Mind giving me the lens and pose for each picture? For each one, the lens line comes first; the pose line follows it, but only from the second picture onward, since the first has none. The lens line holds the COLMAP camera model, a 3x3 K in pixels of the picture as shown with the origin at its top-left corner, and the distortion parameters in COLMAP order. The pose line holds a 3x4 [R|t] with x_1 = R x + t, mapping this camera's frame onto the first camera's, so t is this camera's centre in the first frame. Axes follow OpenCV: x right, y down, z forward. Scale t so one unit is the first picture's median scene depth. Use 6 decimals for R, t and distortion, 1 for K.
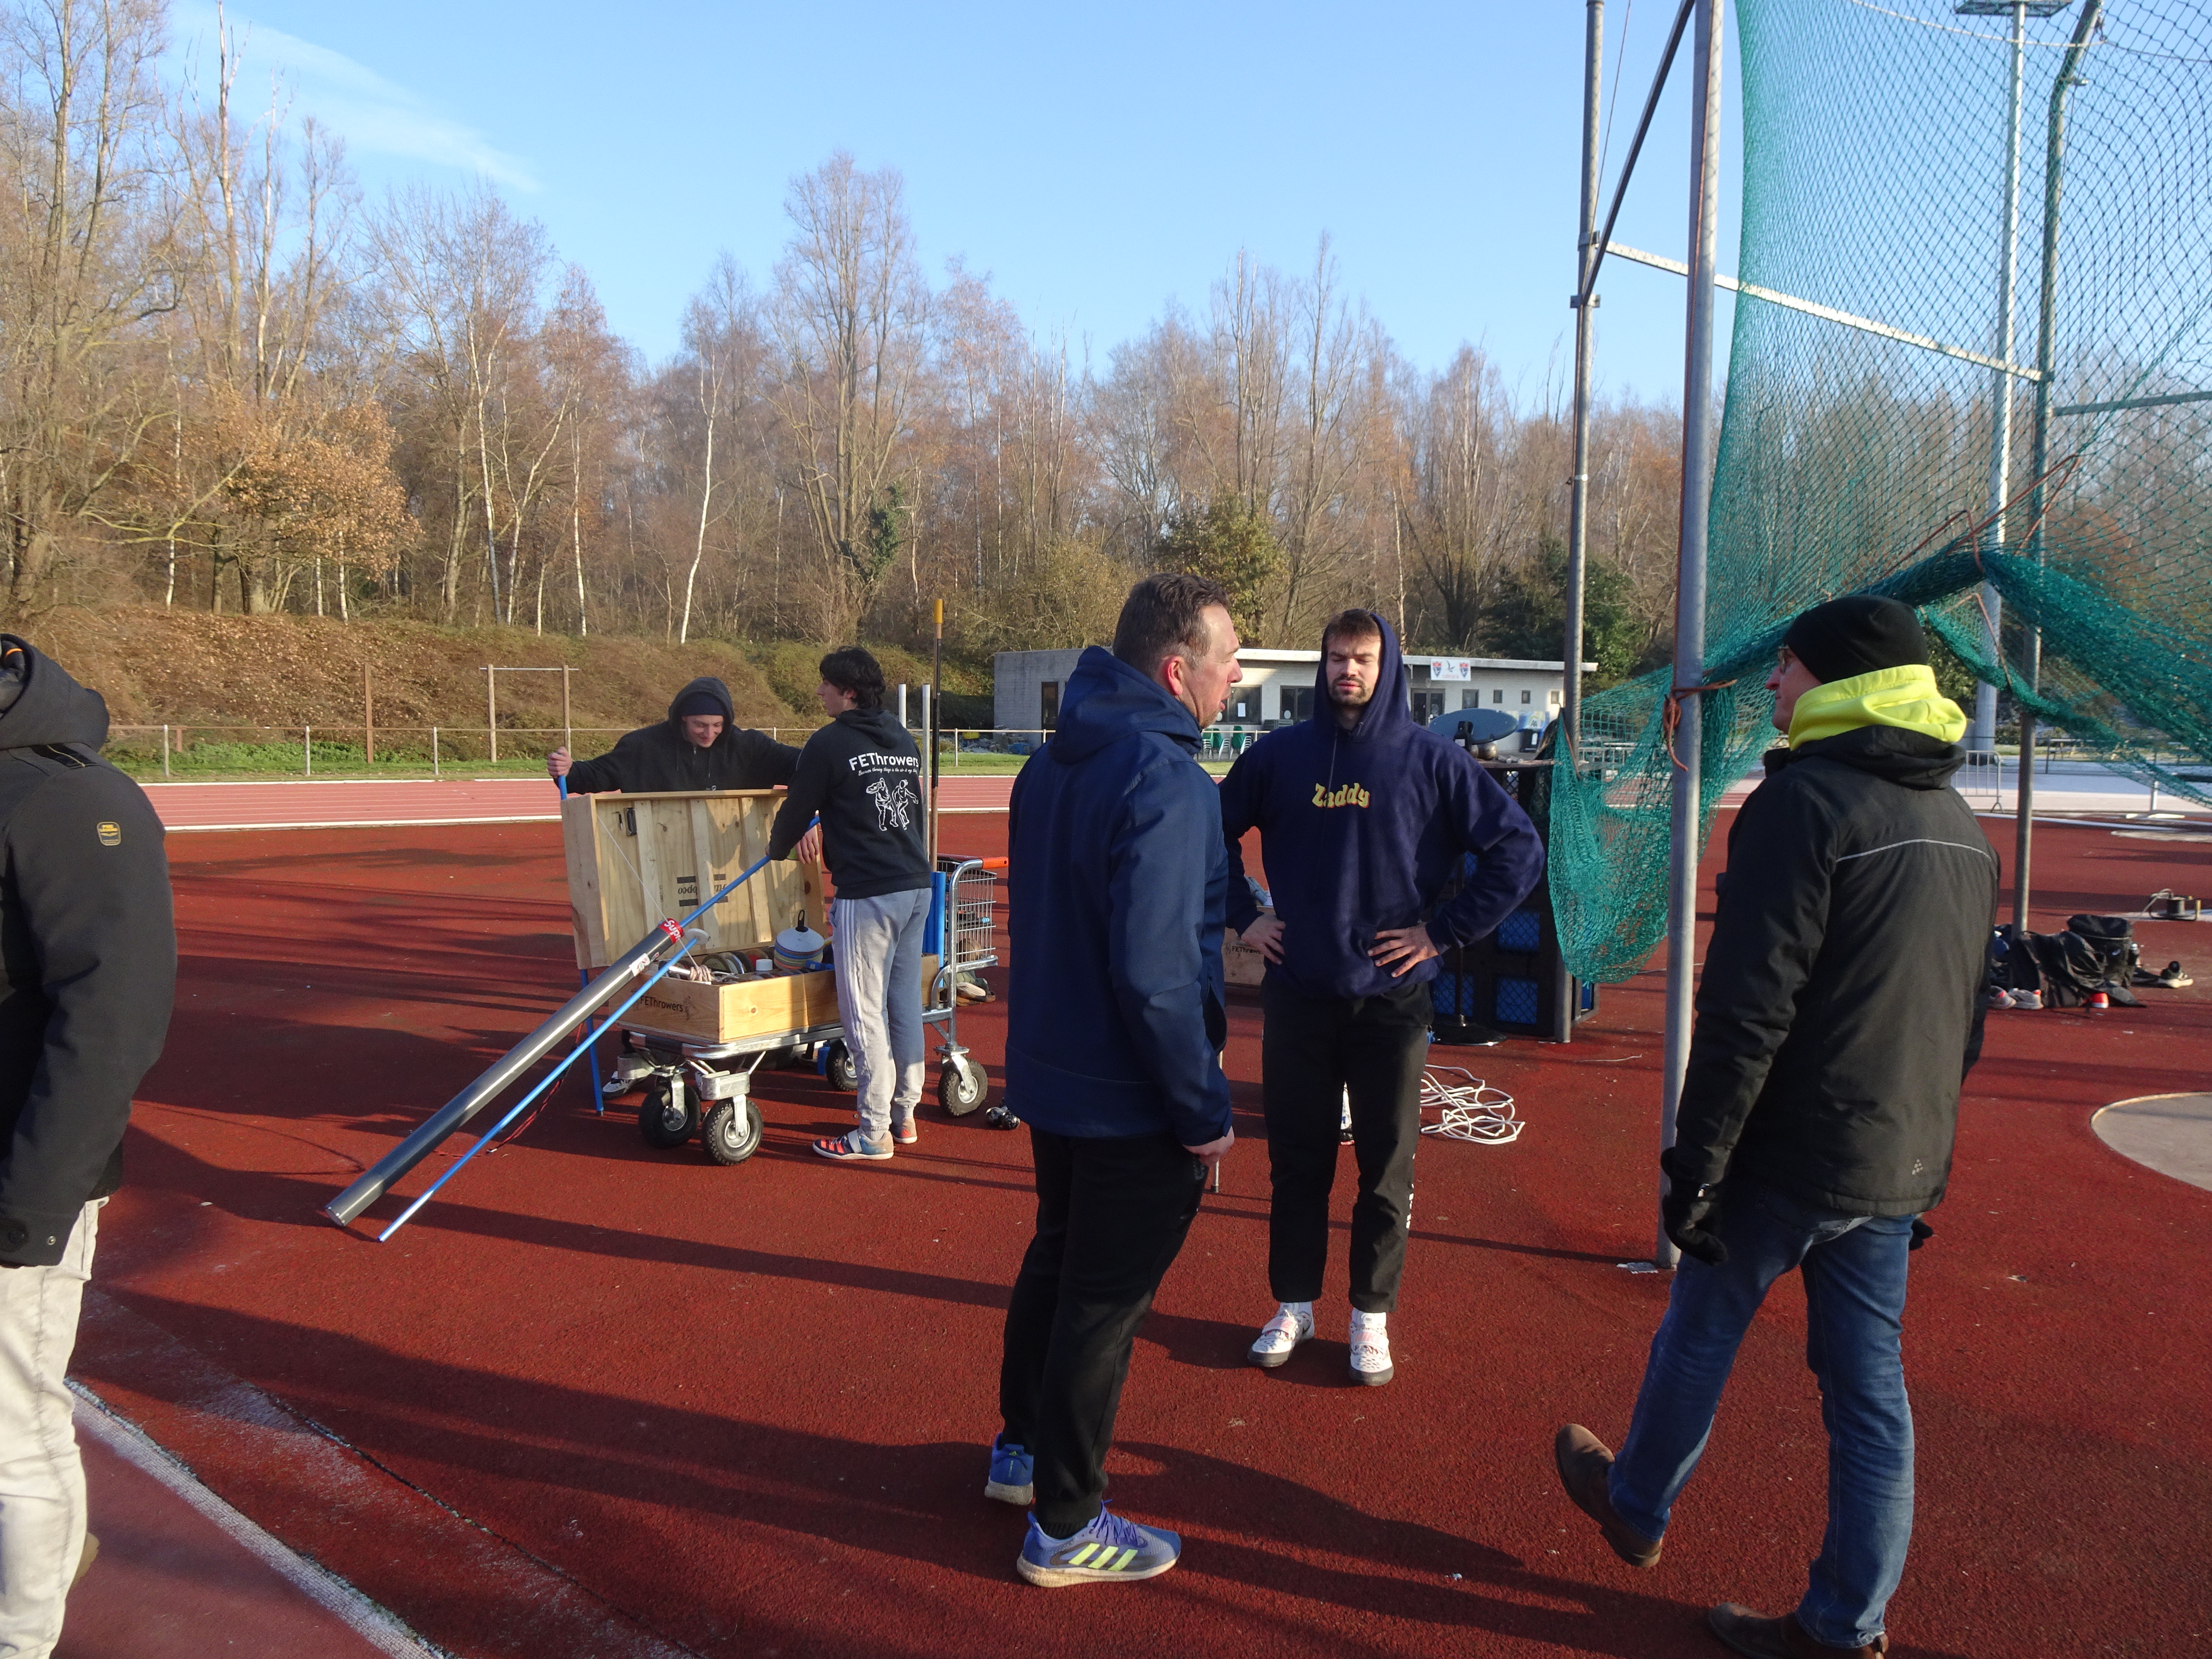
lens RADIAL K [[1548.5, 0, 1106.0], [0, 1548.5, 829.5], [0, 0, 1]] dist [0.009187, -0.001273]
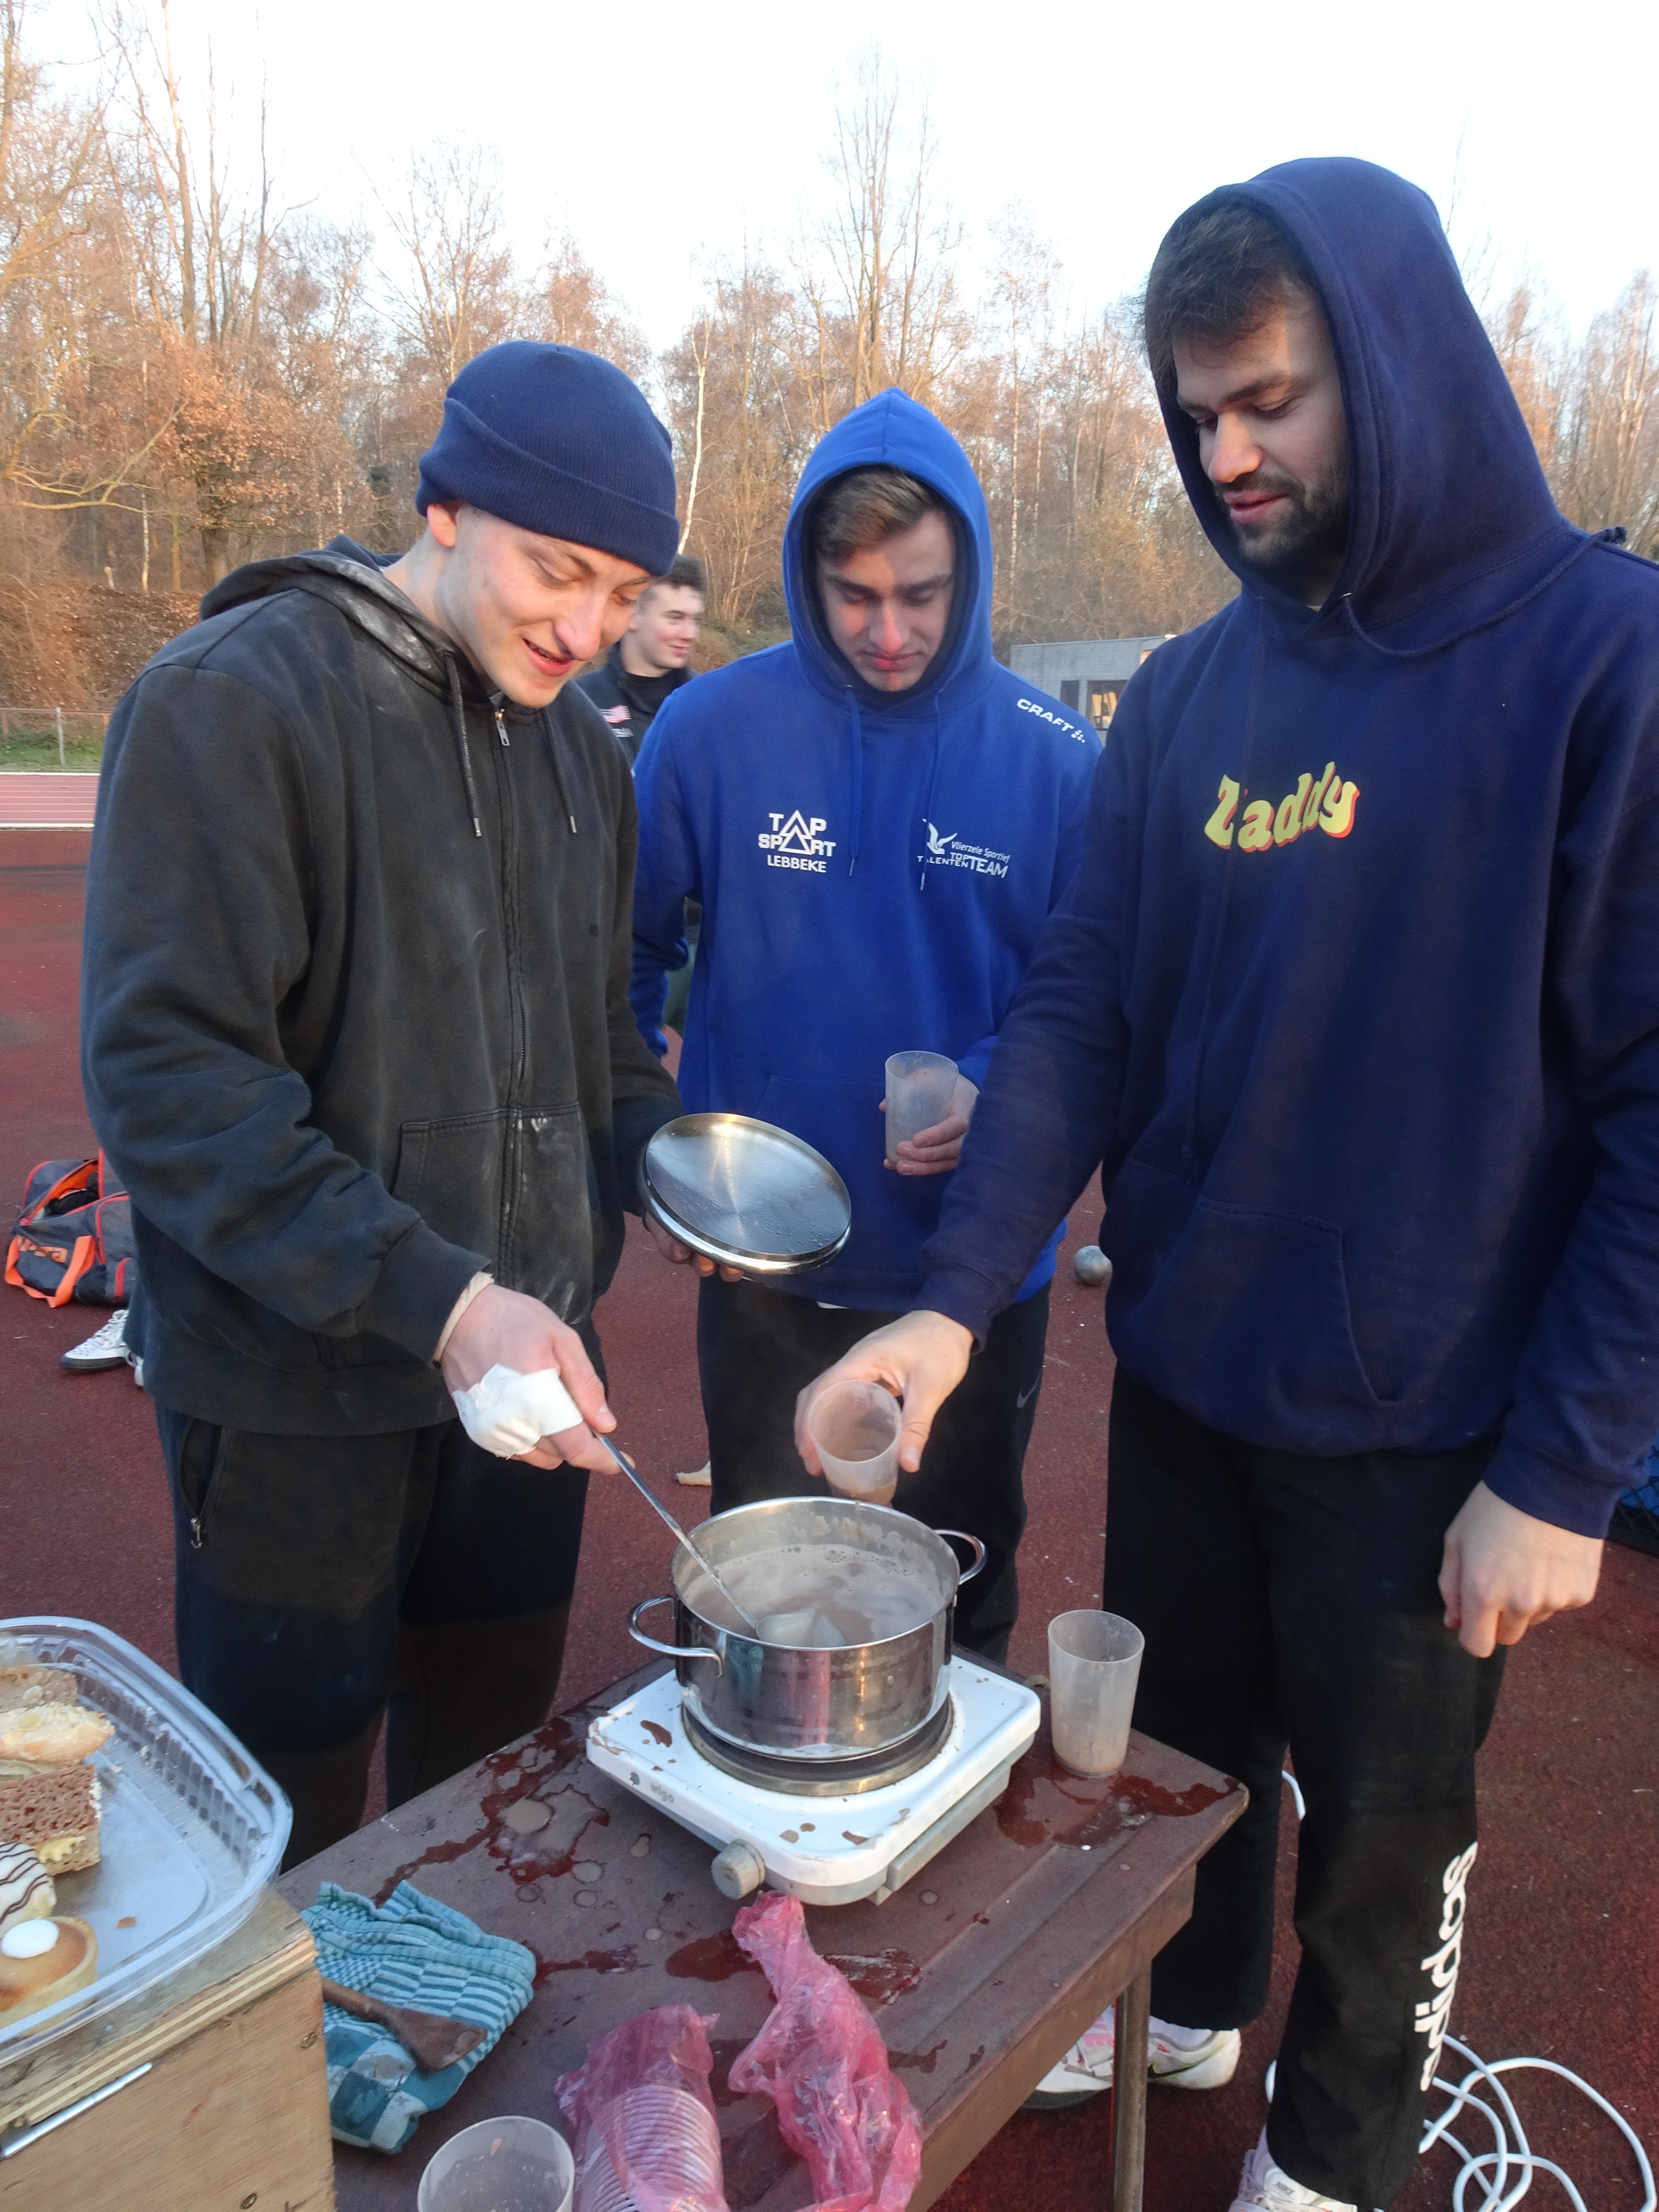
lens RADIAL K [[1548.5, 0, 829.5], [0, 1548.5, 1106.0], [0, 0, 1]] dist [0.009187, -0.001273]
pose [[0.977152, 0.068029, -0.201360, 0.021540], [-0.034273, 0.985427, 0.166609, -0.002142], [0.209759, -0.155901, 0.965244, 0.115490]]
